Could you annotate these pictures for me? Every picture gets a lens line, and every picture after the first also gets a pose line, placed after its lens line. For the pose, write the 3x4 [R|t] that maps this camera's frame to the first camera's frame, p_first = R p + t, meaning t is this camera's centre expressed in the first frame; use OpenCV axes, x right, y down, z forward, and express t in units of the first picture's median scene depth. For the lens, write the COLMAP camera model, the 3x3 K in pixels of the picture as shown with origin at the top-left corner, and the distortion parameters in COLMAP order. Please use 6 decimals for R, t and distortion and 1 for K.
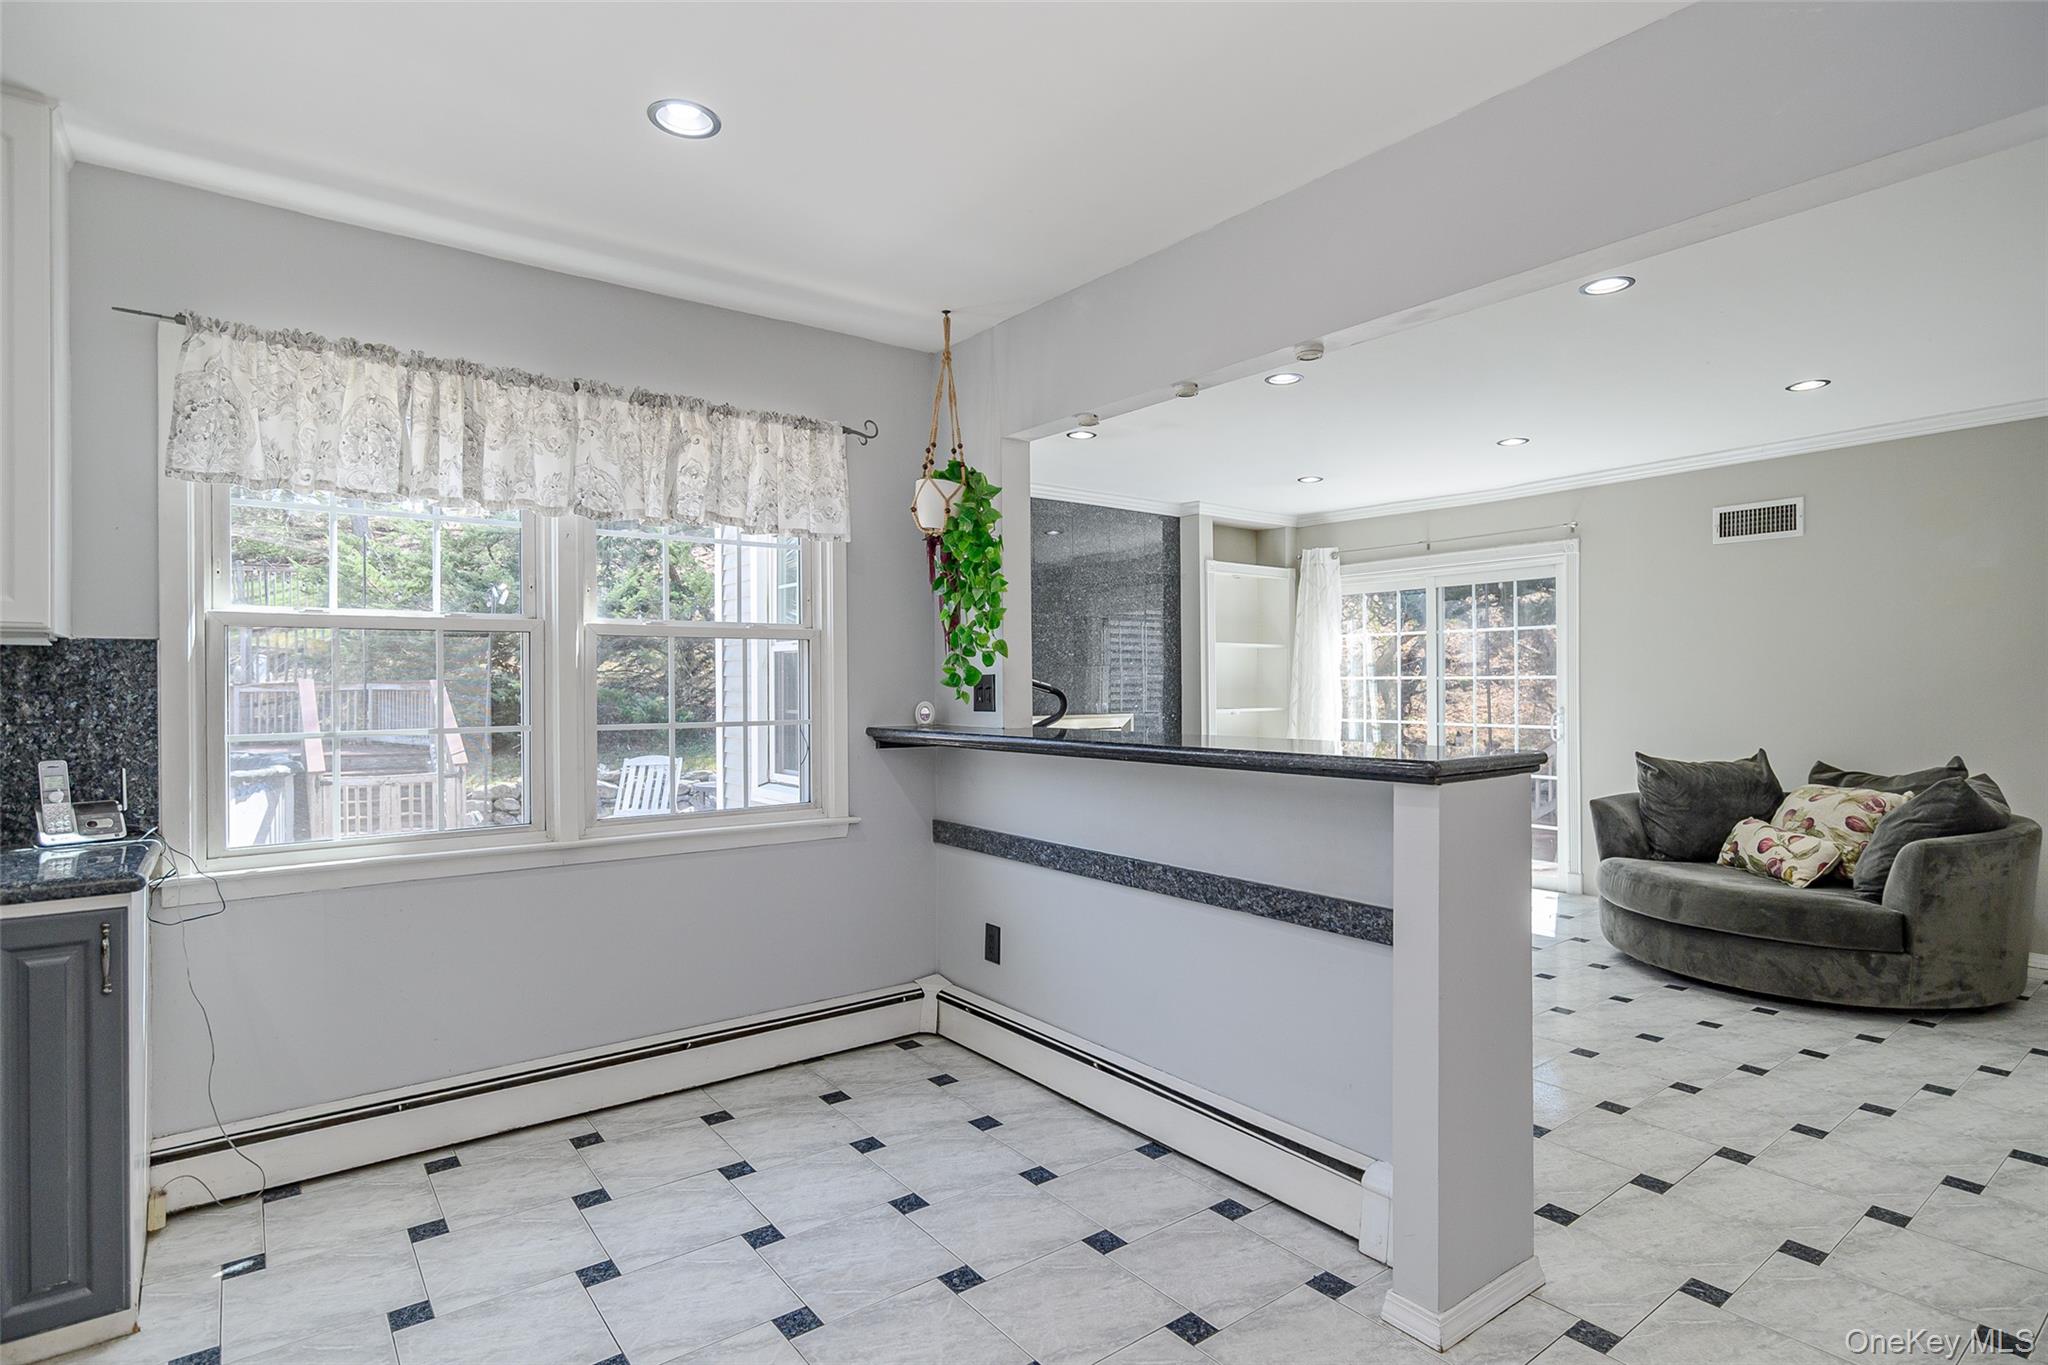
lens RADIAL K [[1041.8, 0, 1027.7], [0, 1041.8, 692.8], [0, 0, 1]] dist [-0.002939, 0.000851]
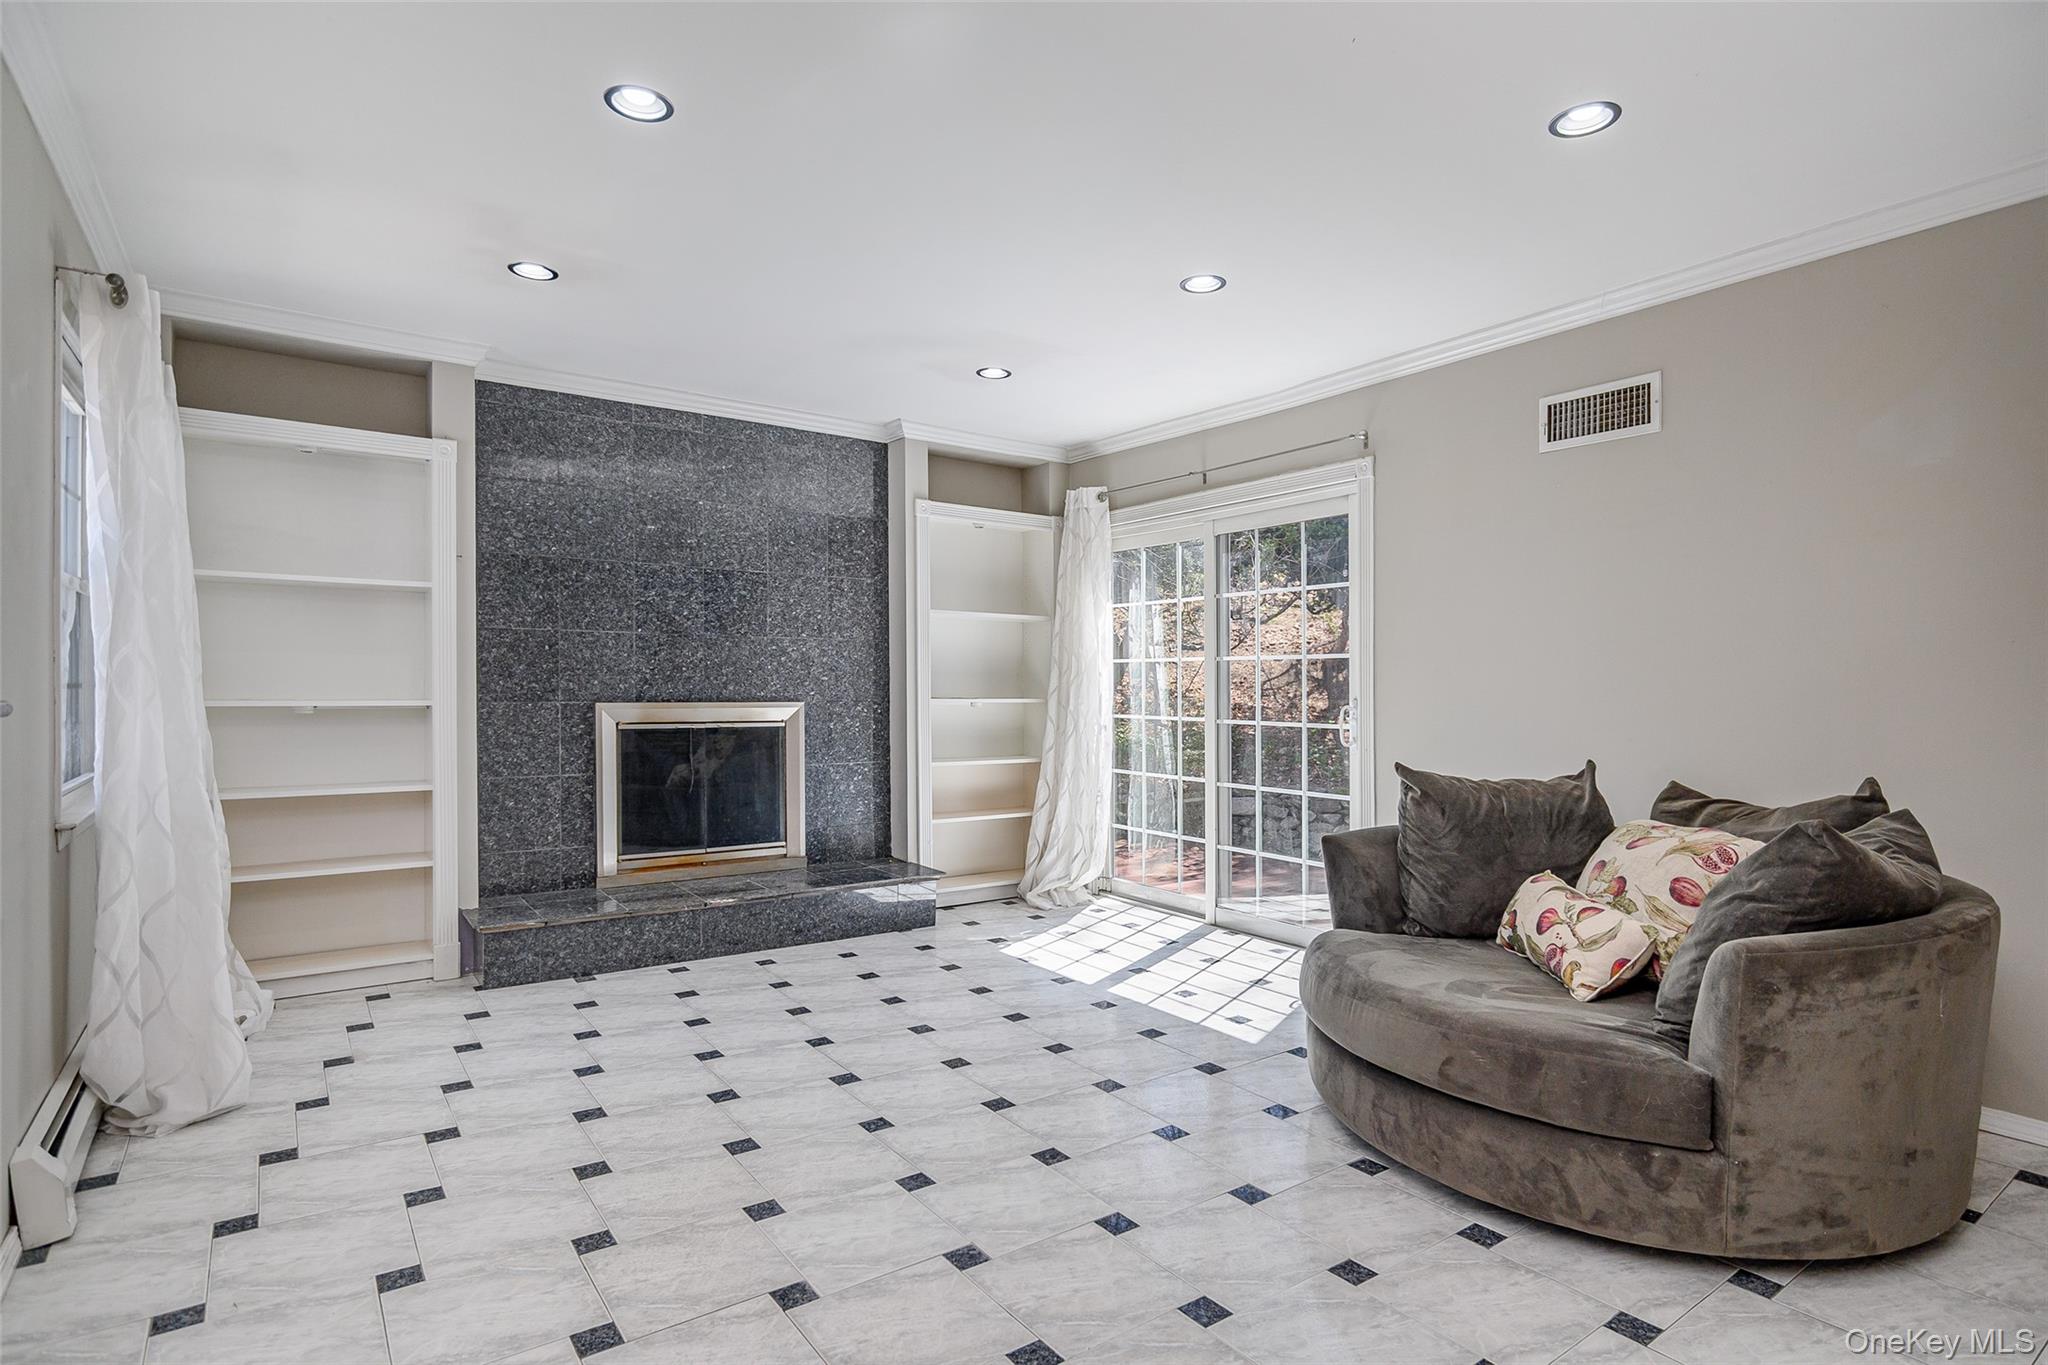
lens RADIAL K [[1053.3, 0, 1024.0], [0, 1053.3, 682.5], [0, 0, 1]] dist [-0.000219, 0.000210]
pose [[0.999119, 0.009846, -0.040796, 0.511887], [-0.010303, 0.999886, -0.011011, 0.021807], [0.040682, 0.011422, 0.999107, 0.448892]]
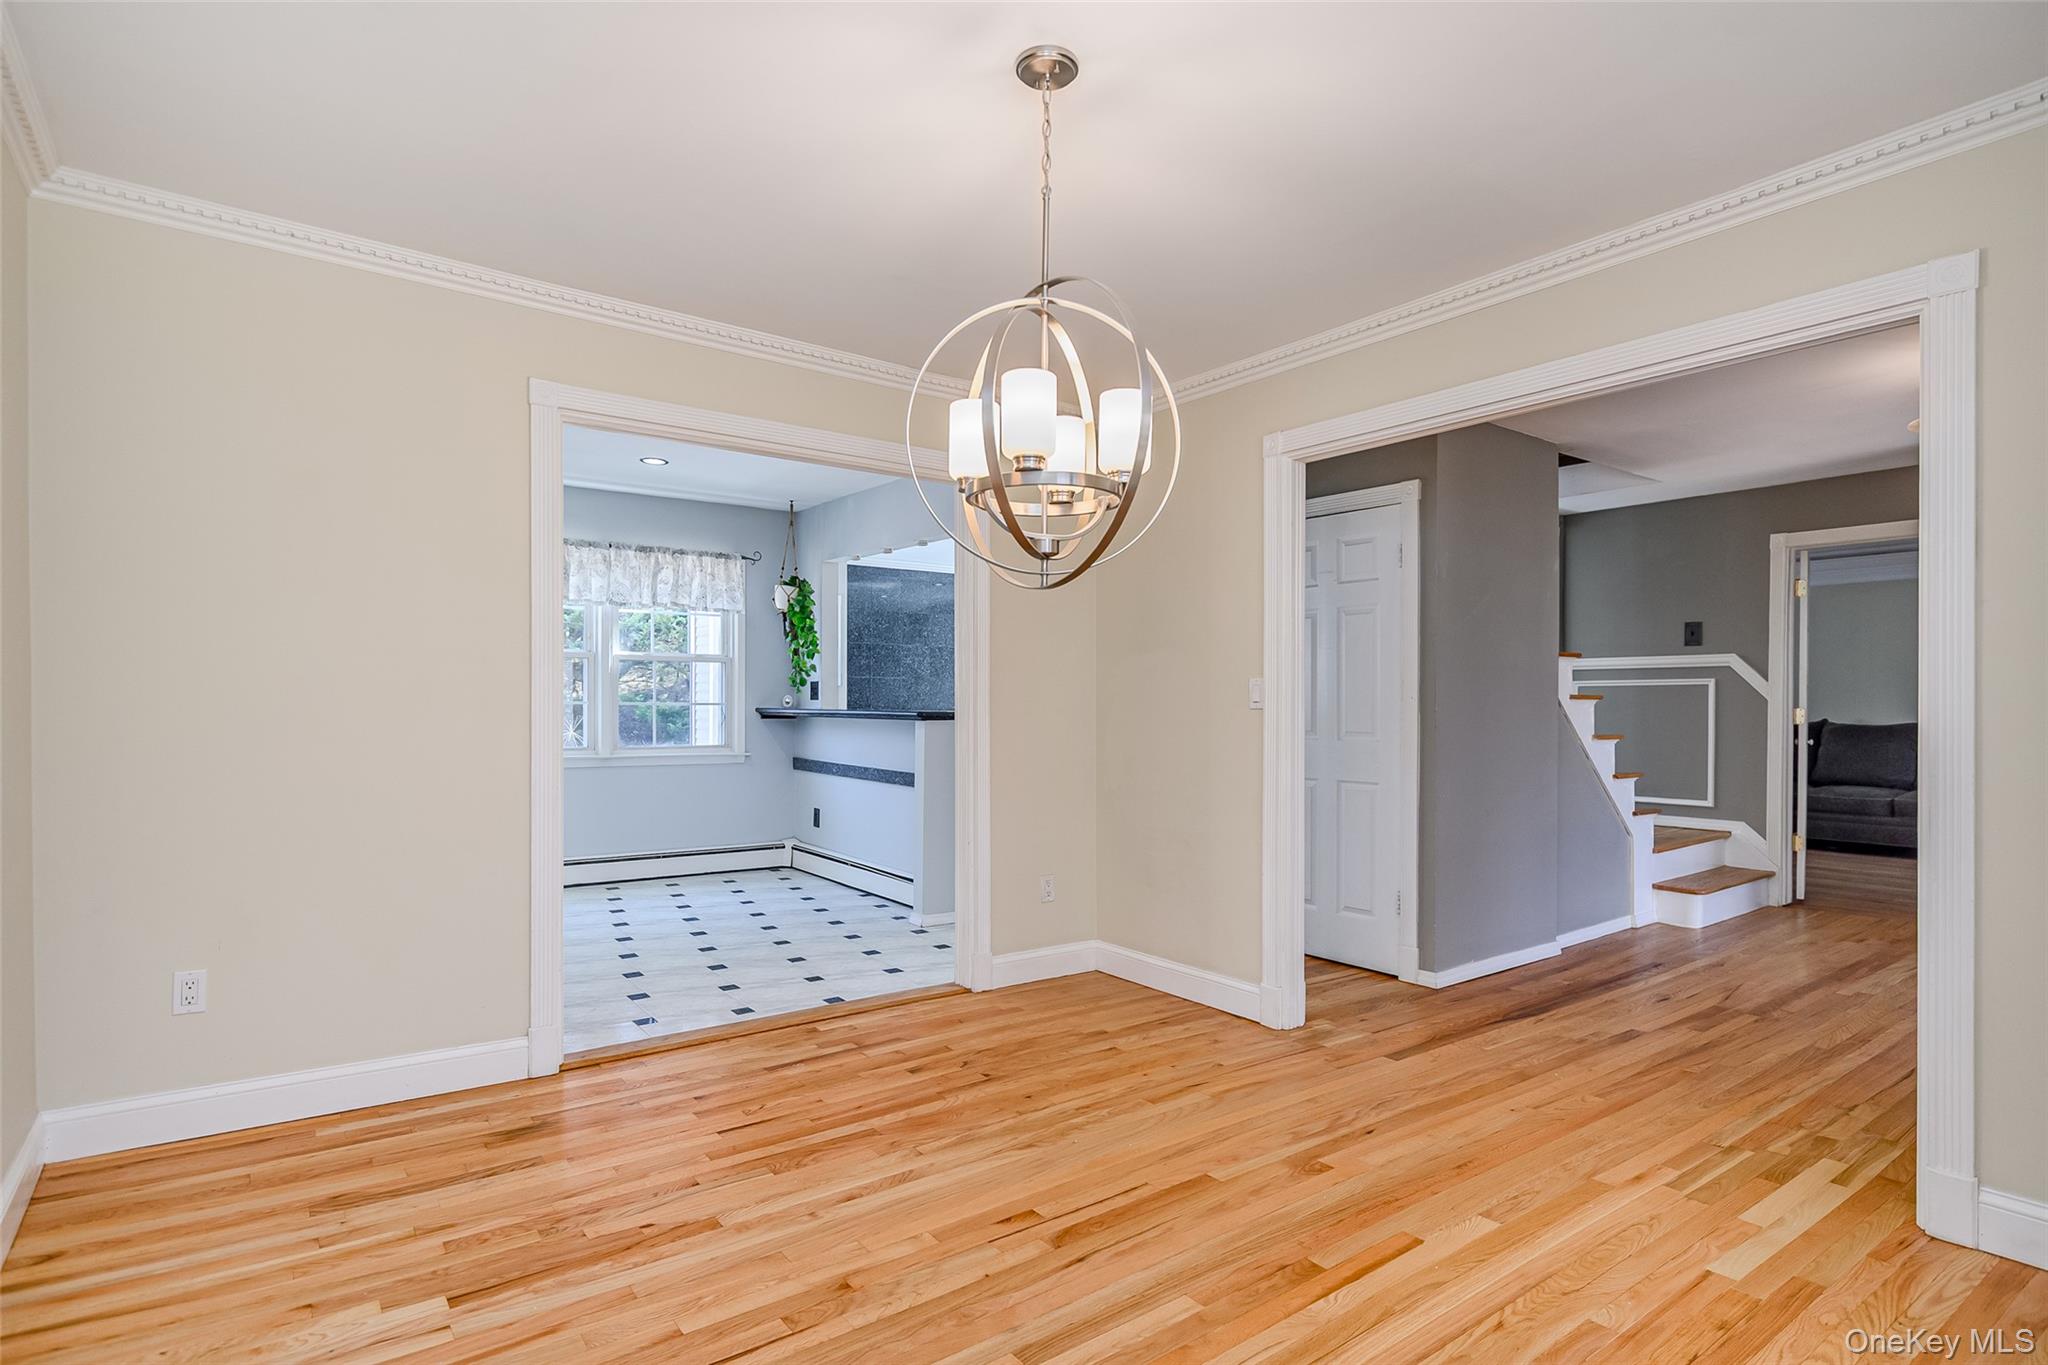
lens RADIAL K [[1057.8, 0, 1033.0], [0, 1057.8, 719.5], [0, 0, 1]] dist [-0.000611, 0.000024]
pose [[0.999793, 0.011669, -0.016666, 0.379229], [-0.011529, 0.999898, 0.008451, 0.031031], [0.016763, -0.008257, 0.999825, -0.926241]]
